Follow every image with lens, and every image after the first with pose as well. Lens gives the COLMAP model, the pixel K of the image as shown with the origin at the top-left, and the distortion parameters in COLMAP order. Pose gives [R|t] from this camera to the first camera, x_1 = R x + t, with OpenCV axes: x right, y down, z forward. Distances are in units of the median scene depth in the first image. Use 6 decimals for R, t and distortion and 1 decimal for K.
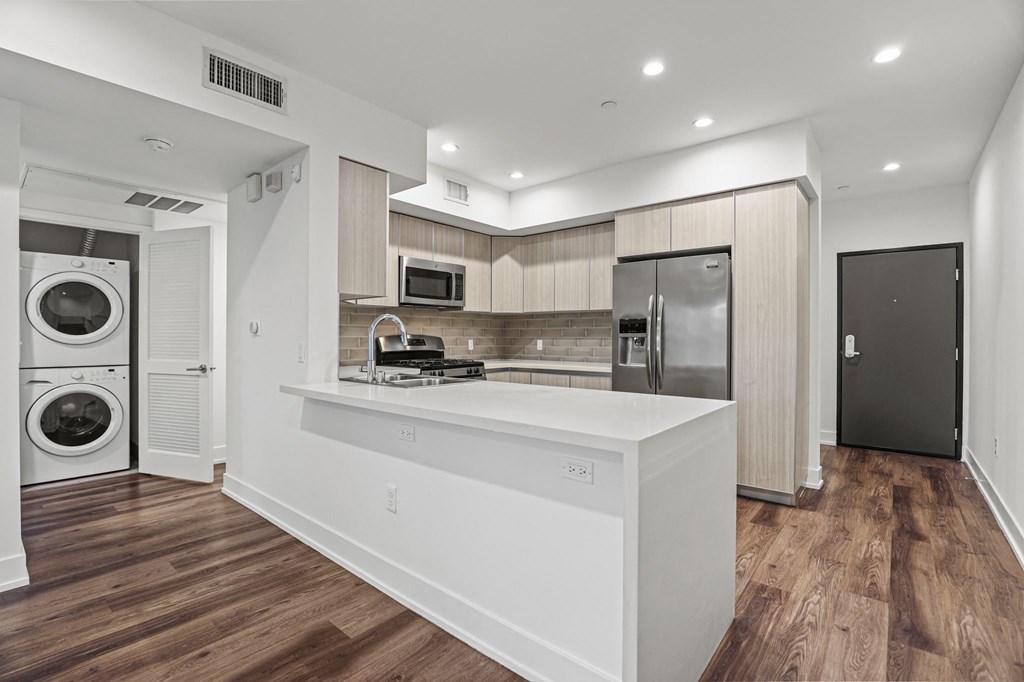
lens RADIAL K [[464.9, 0, 540.7], [0, 464.9, 340.9], [0, 0, 1]] dist [-0.019590, 0.003482]
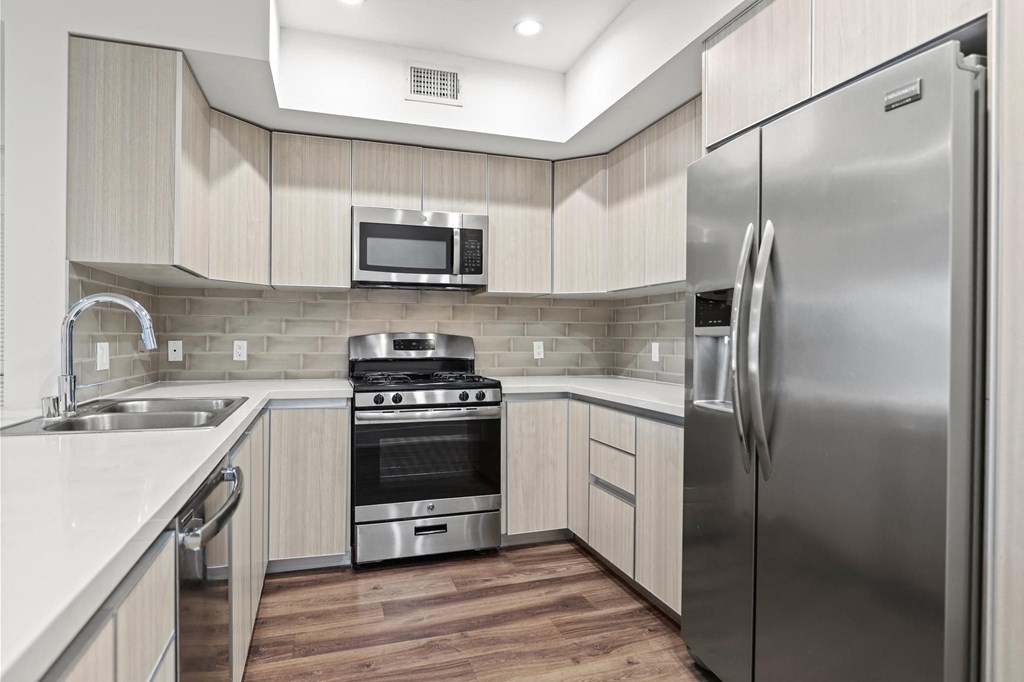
lens RADIAL K [[593.4, 0, 512.0], [0, 593.4, 340.6], [0, 0, 1]] dist [0.001497, -0.001291]
pose [[0.837467, 0.002534, -0.546482, 0.272558], [-0.006015, 0.999971, -0.004580, -0.000064], [0.546455, 0.007123, 0.837458, 0.388986]]
